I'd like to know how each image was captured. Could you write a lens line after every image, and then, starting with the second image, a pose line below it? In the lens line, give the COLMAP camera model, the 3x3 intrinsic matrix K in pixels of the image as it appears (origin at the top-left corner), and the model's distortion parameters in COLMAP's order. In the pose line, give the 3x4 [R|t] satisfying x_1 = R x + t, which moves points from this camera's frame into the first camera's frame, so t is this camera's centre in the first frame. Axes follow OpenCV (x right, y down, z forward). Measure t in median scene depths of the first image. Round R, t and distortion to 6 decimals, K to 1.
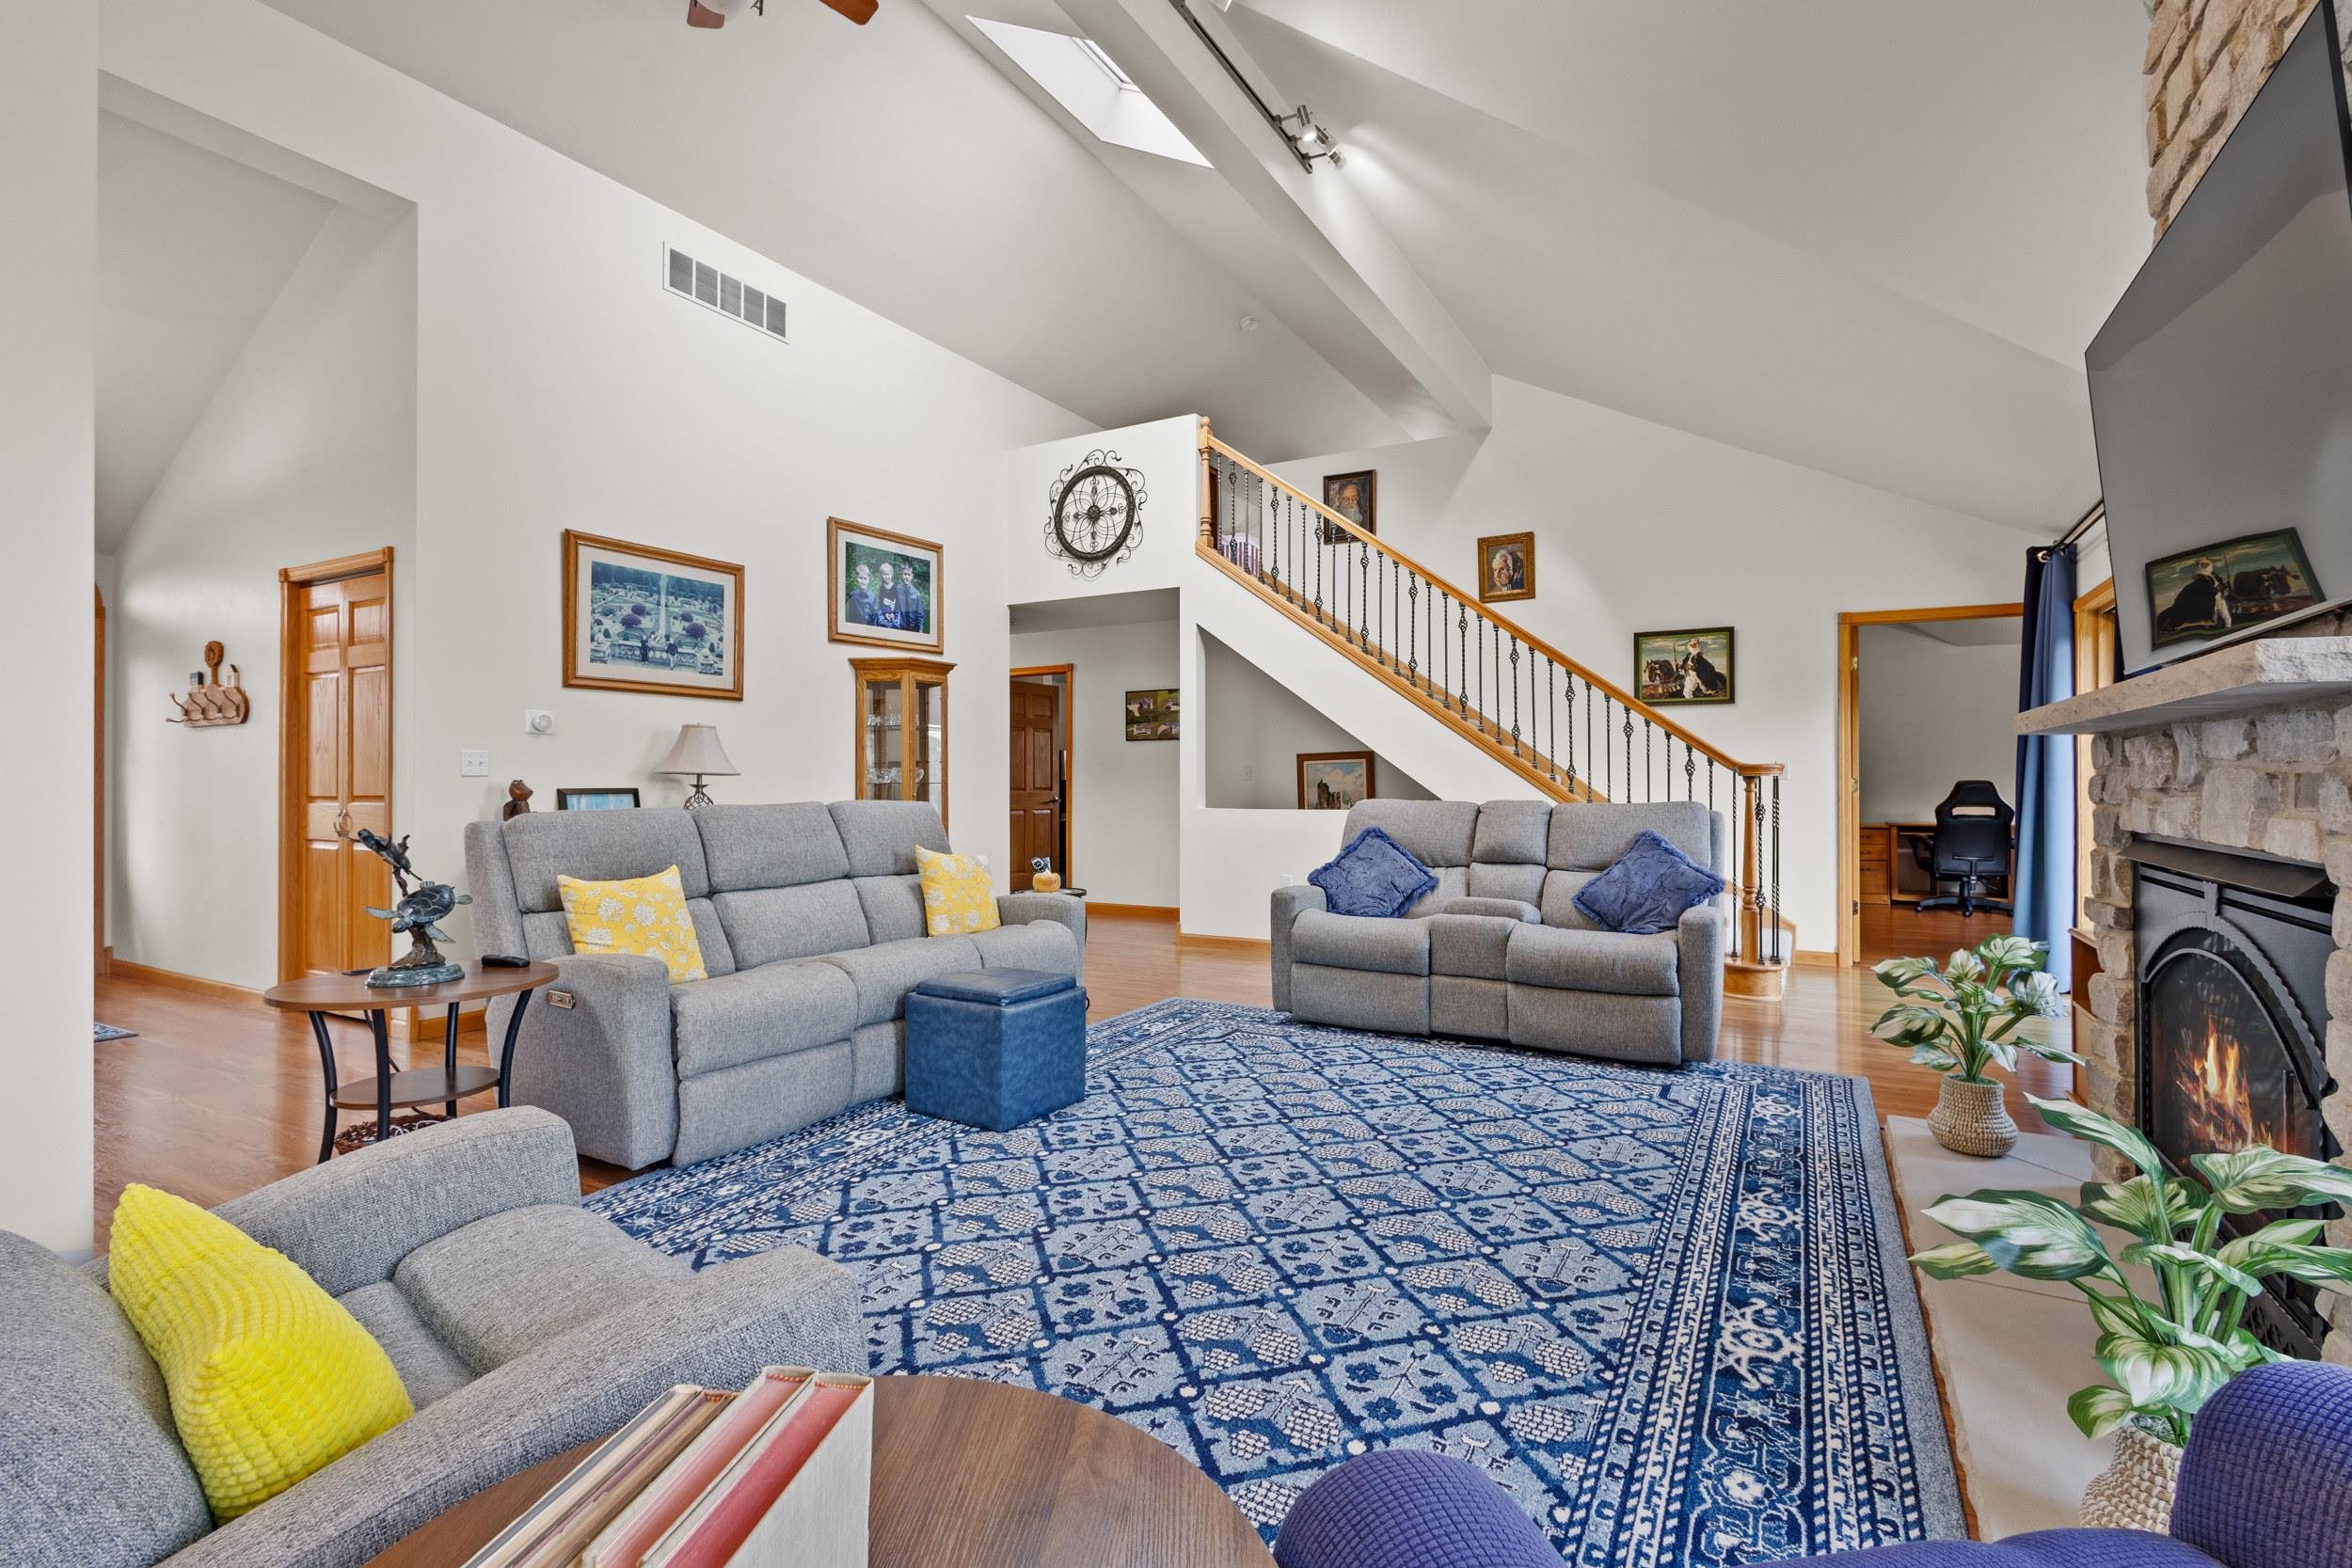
lens RADIAL K [[1099.5, 0, 1179.5], [0, 1099.5, 779.8], [0, 0, 1]] dist [0.000758, -0.000289]
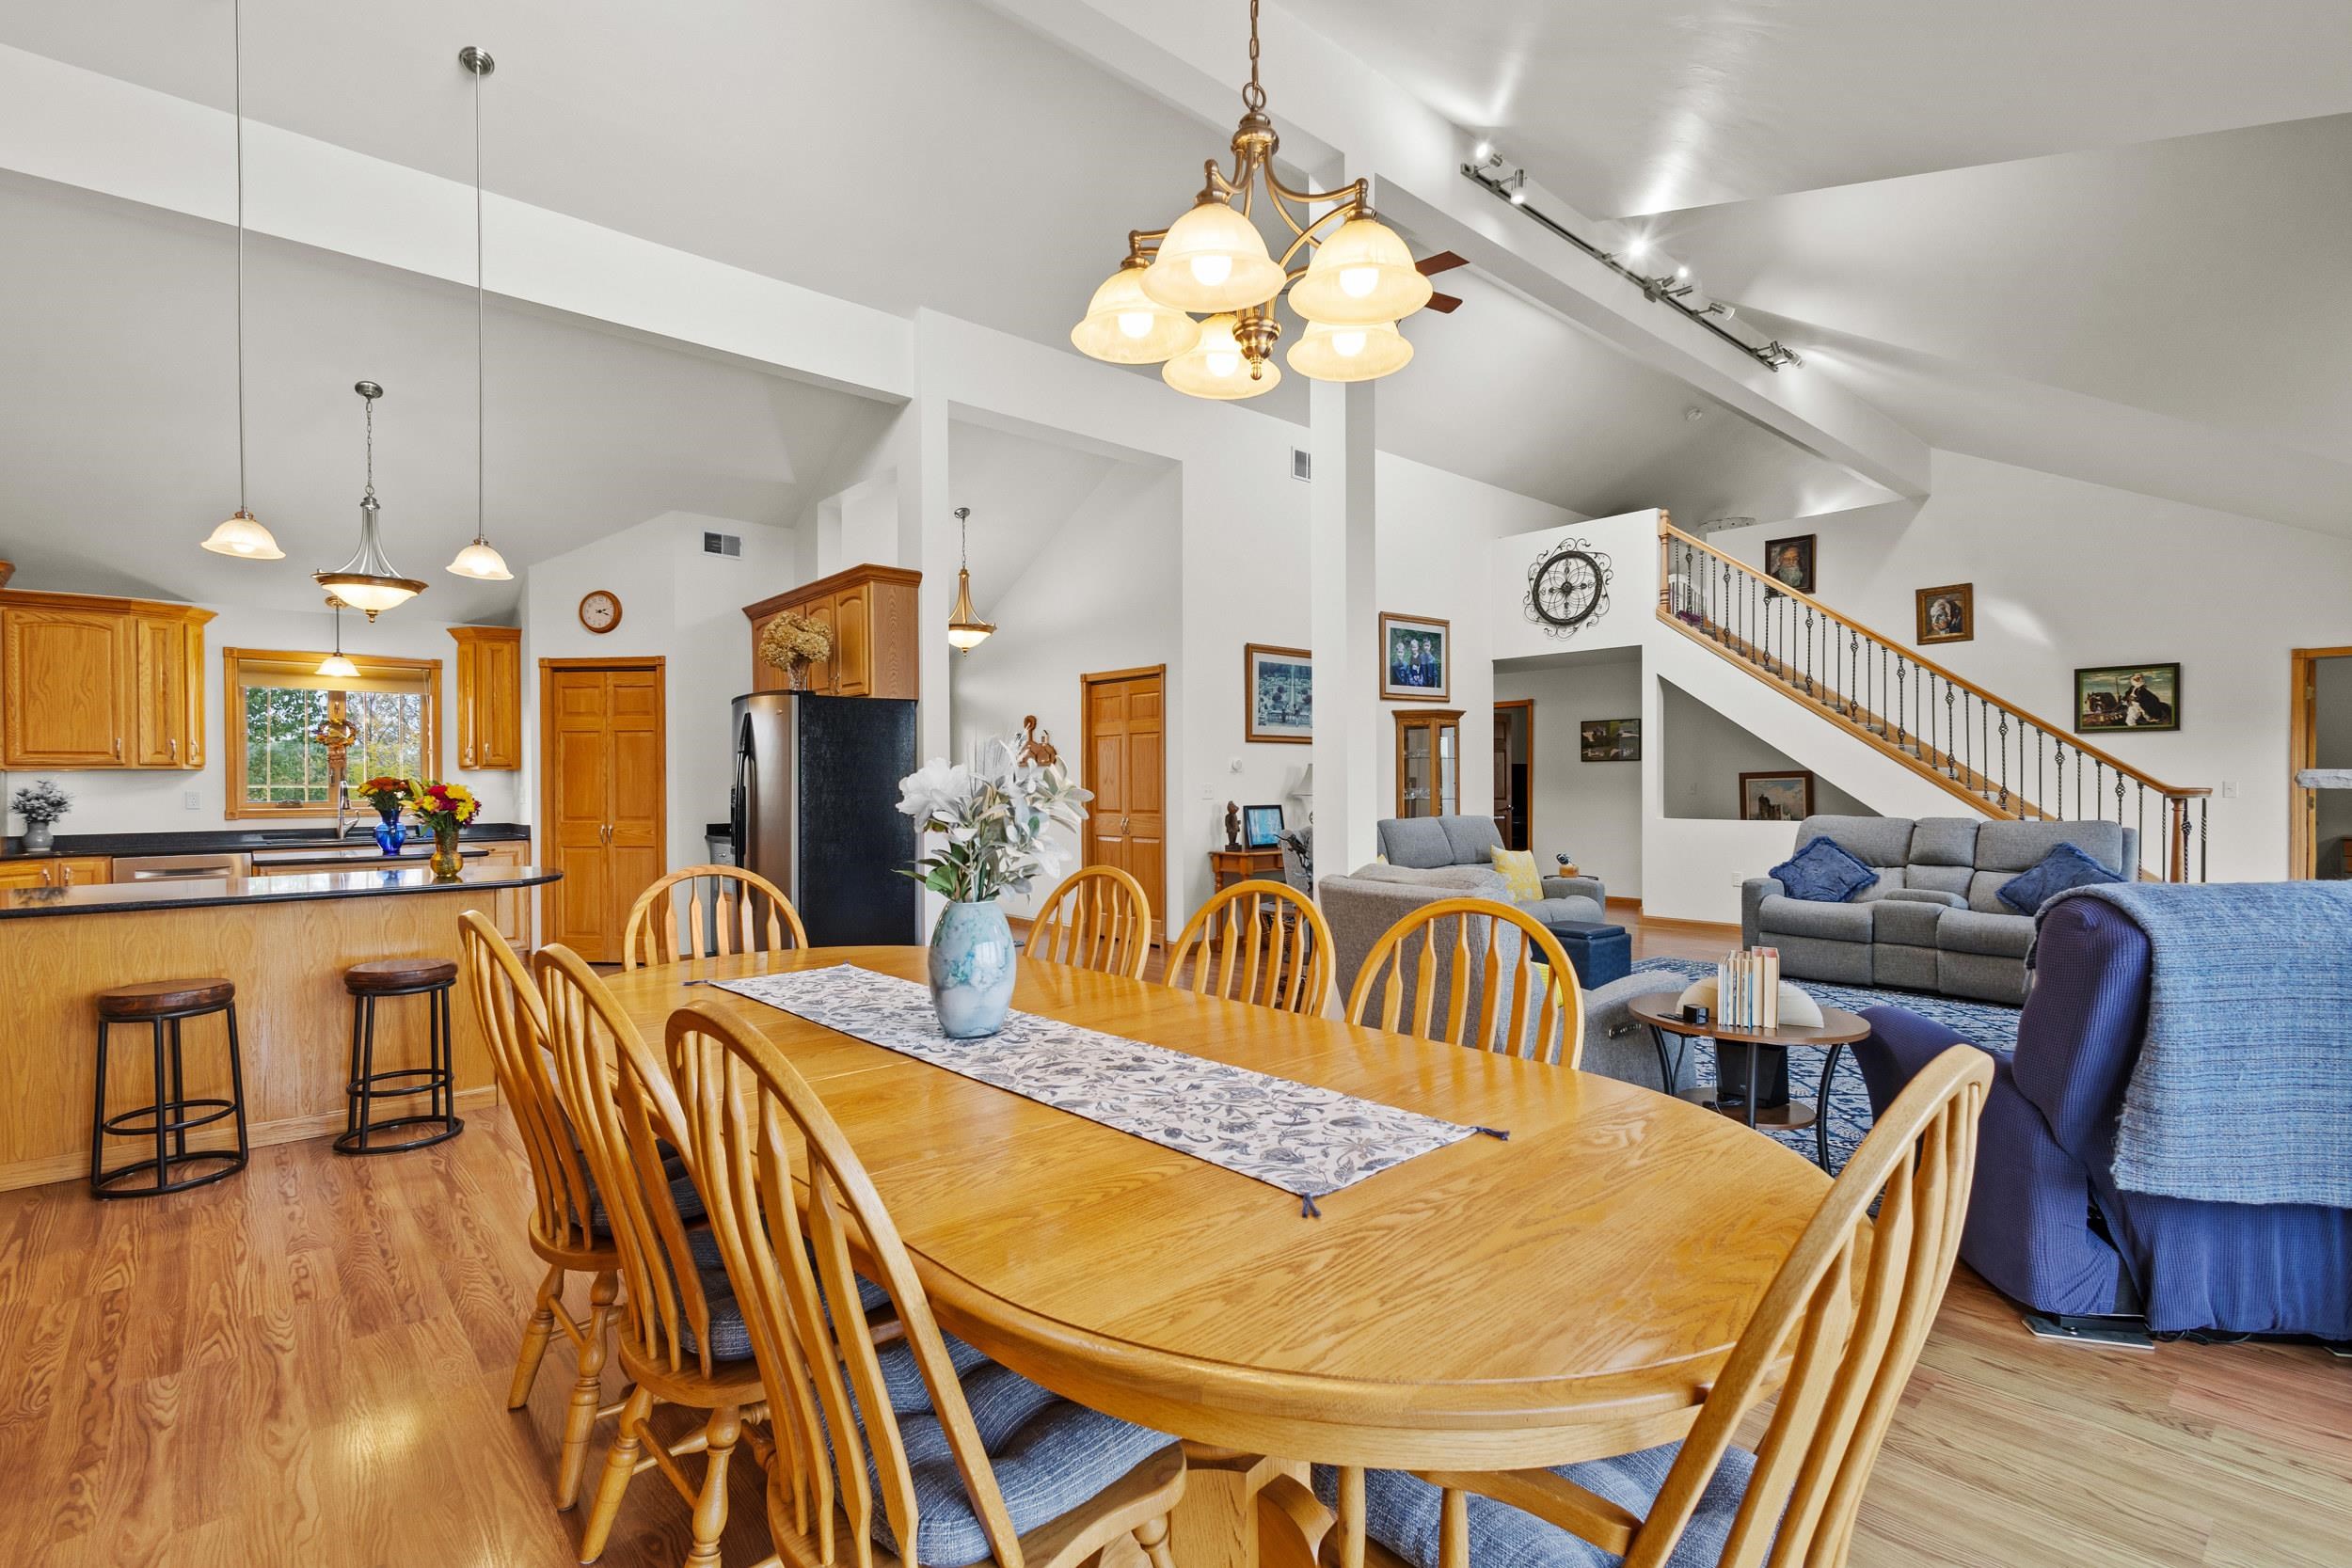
lens RADIAL K [[1099.5, 0, 1161.6], [0, 1099.5, 792.1], [0, 0, 1]] dist [0.000758, -0.000289]
pose [[0.943604, 0.000492, -0.331077, -0.112105], [0.003928, 0.999912, 0.012681, -0.024739], [0.331054, -0.013267, 0.943519, -0.424789]]
